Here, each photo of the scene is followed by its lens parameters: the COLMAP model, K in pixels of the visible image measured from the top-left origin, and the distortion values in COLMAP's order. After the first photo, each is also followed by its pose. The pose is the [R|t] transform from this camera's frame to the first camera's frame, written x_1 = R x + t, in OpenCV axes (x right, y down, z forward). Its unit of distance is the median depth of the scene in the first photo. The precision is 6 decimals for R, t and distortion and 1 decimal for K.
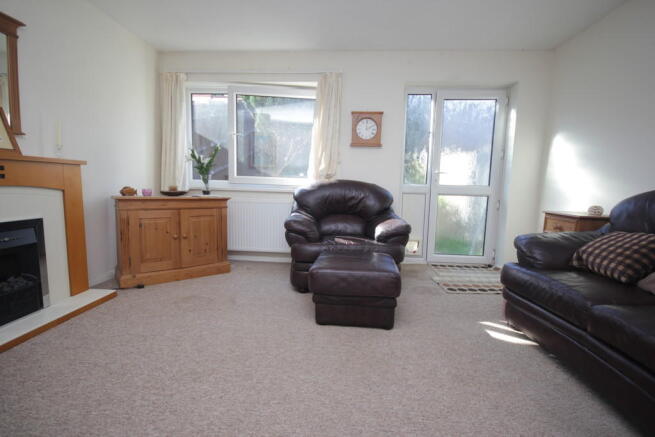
lens RADIAL K [[302.7, 0, 327.5], [0, 302.7, 218.5], [0, 0, 1]] dist [-0.001715, -0.000519]
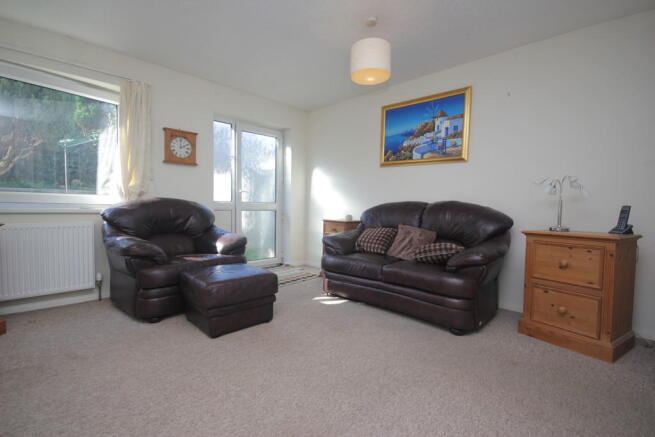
lens RADIAL K [[302.7, 0, 327.5], [0, 302.7, 218.5], [0, 0, 1]] dist [-0.001715, -0.000519]
pose [[0.644153, -0.047757, 0.763404, -0.358532], [0.081827, 0.996624, -0.006698, -0.015024], [-0.760507, 0.066782, 0.645886, -0.001082]]
